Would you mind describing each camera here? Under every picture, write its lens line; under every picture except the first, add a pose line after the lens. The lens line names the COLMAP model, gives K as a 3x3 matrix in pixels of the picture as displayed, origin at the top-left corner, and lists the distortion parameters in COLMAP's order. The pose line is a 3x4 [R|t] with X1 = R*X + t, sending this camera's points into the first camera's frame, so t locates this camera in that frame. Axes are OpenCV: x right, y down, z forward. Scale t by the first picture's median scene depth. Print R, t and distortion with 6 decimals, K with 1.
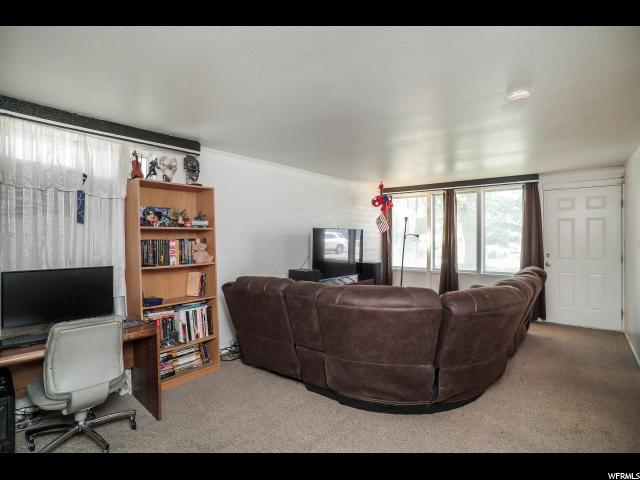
lens RADIAL K [[334.7, 0, 320.0], [0, 334.7, 240.0], [0, 0, 1]] dist [-0.077292, 0.039048]
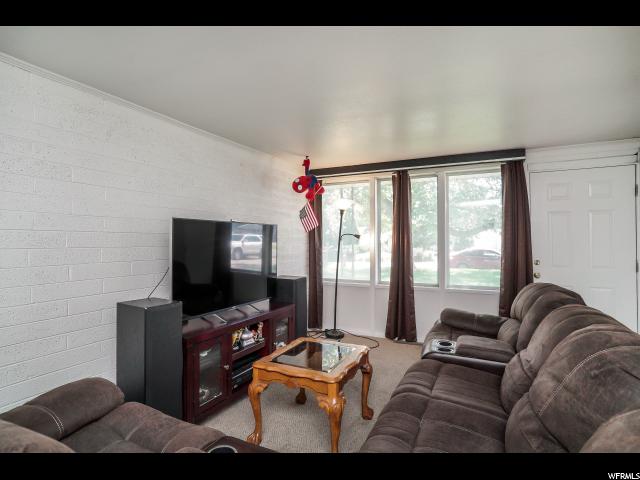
lens RADIAL K [[334.7, 0, 320.0], [0, 334.7, 240.0], [0, 0, 1]] dist [-0.077292, 0.039048]
pose [[0.977623, -0.001874, 0.210356, 0.067041], [0.004047, 0.999943, -0.009899, 0.002723], [-0.210325, 0.010529, 0.977575, 0.330410]]
